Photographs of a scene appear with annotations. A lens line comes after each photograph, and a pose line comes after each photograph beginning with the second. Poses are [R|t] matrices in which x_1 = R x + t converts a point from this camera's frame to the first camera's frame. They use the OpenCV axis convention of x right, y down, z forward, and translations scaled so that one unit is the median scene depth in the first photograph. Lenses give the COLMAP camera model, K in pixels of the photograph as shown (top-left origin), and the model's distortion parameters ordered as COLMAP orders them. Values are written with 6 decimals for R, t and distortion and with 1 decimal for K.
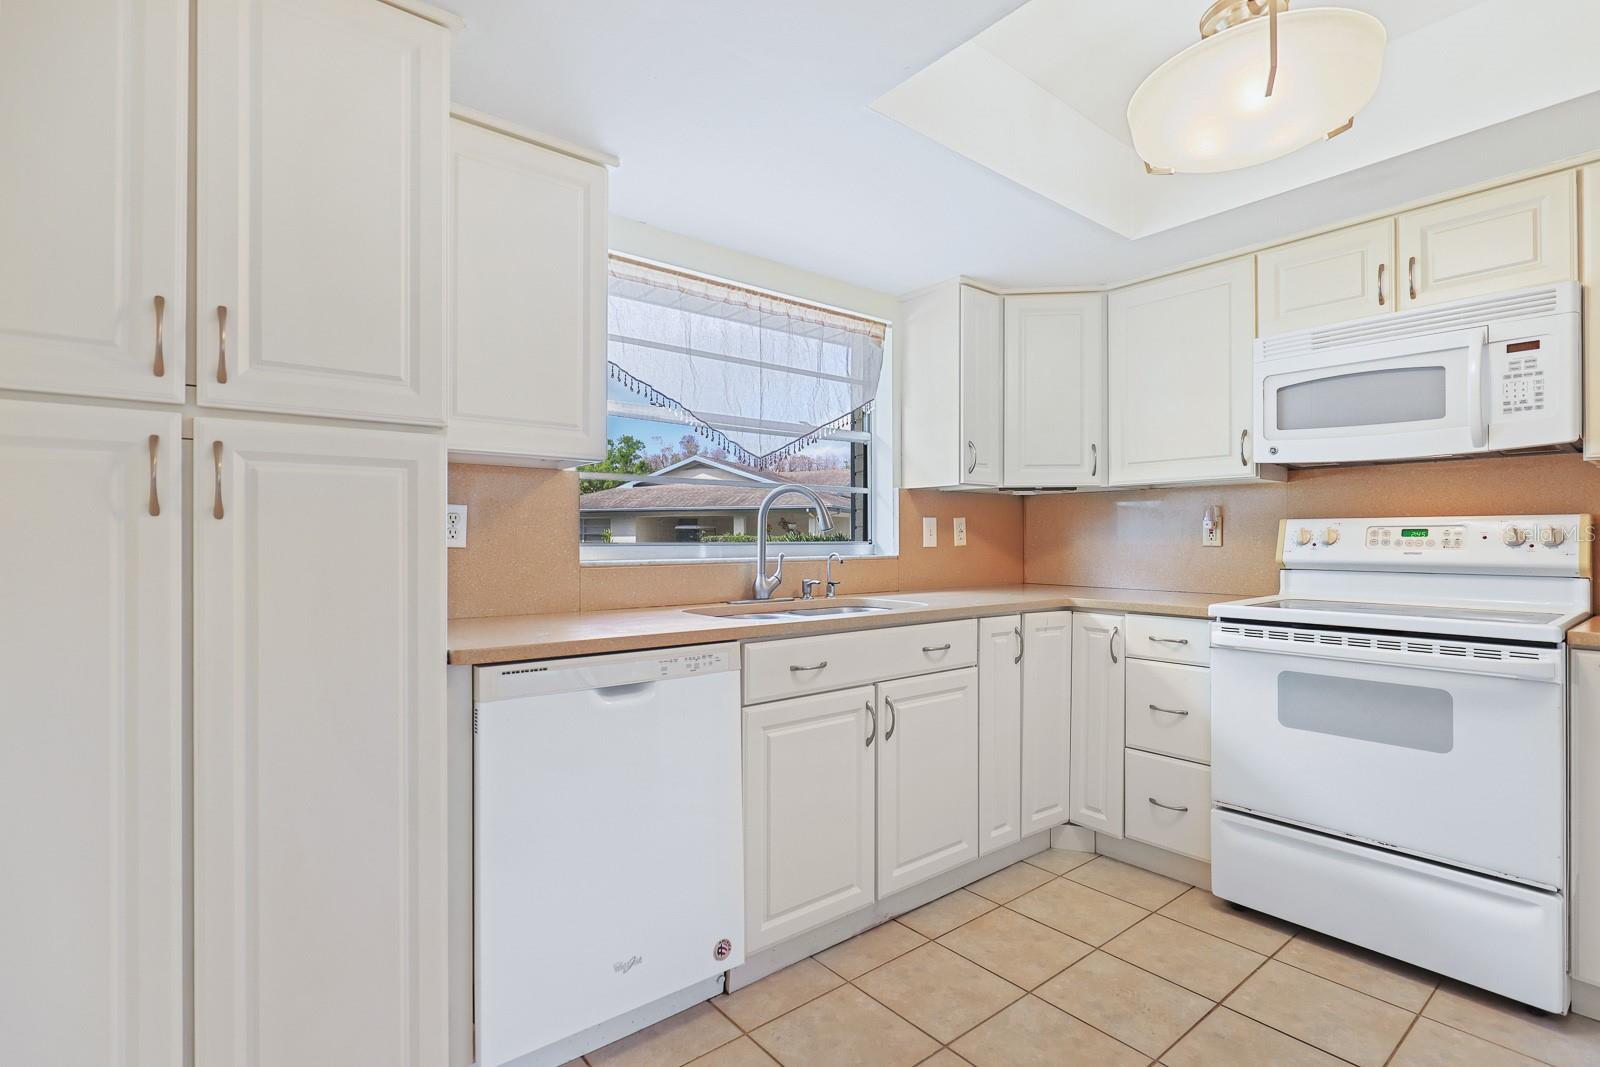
lens RADIAL K [[750.6, 0, 800.0], [0, 750.6, 533.5], [0, 0, 1]] dist [-0.015508, 0.000401]
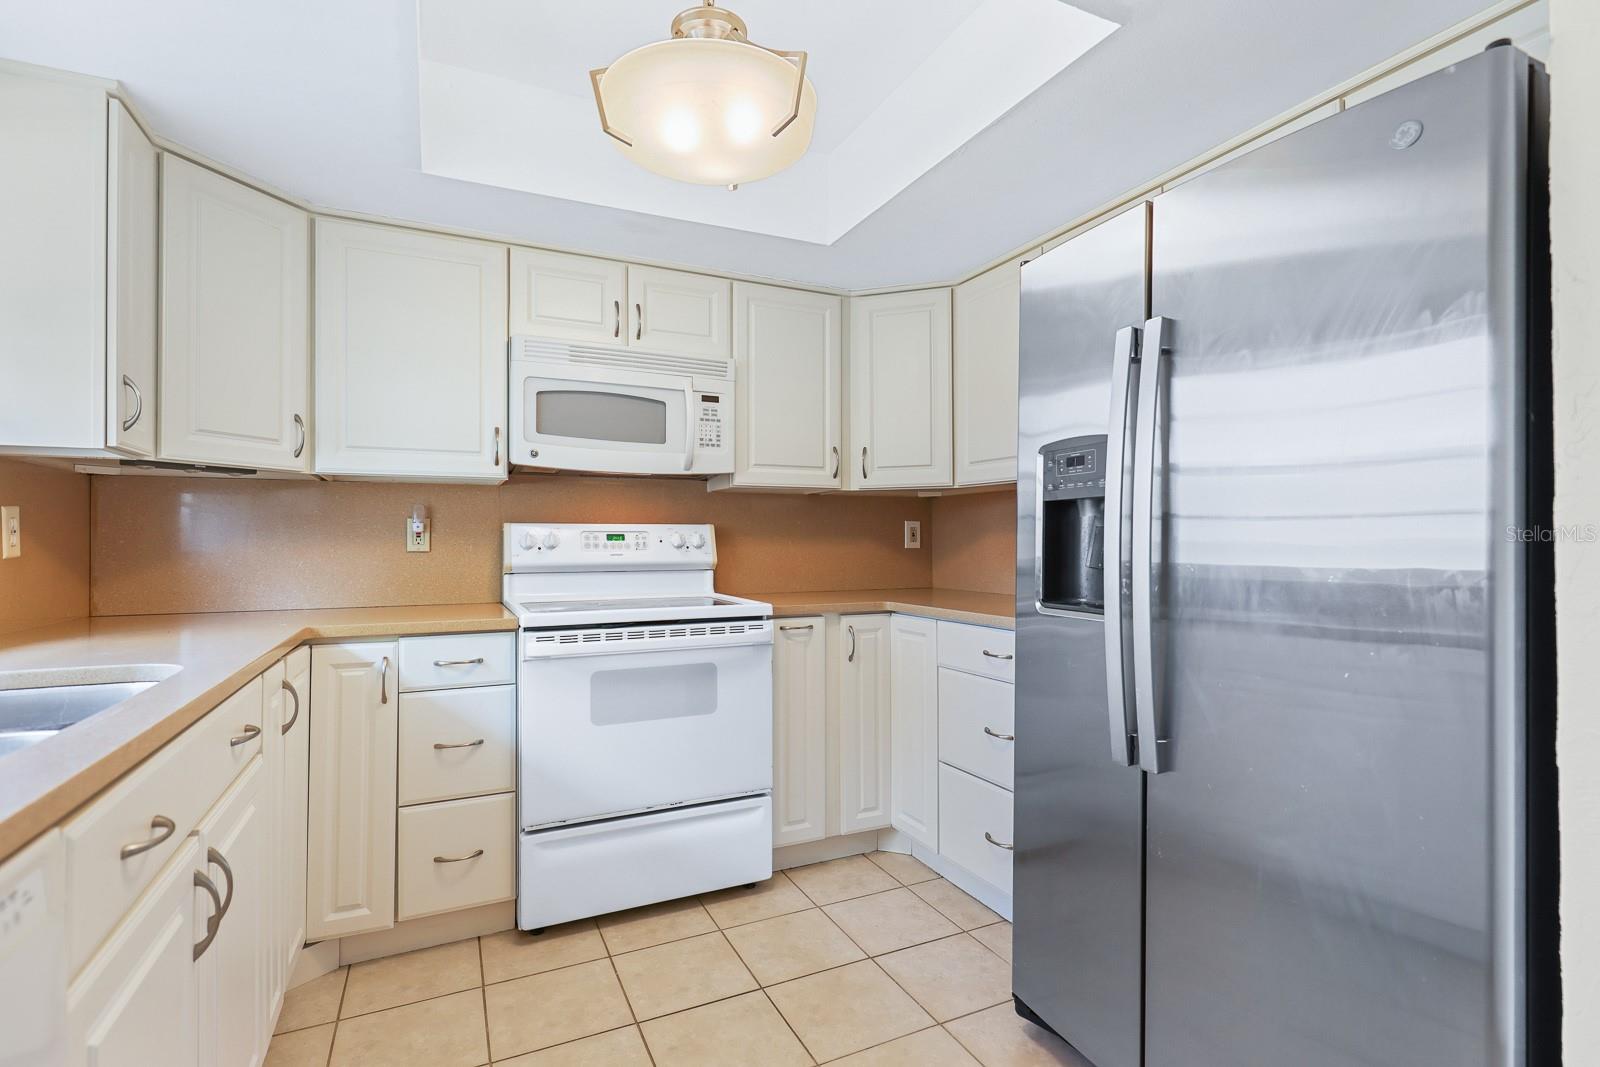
lens RADIAL K [[767.7, 0, 808.0], [0, 767.7, 536.1], [0, 0, 1]] dist [0.003173, 0.000354]
pose [[0.222443, 0.005314, 0.974931, -0.287843], [-0.002990, 0.999984, -0.004769, 0.002024], [-0.974941, -0.001854, 0.222455, 0.438350]]
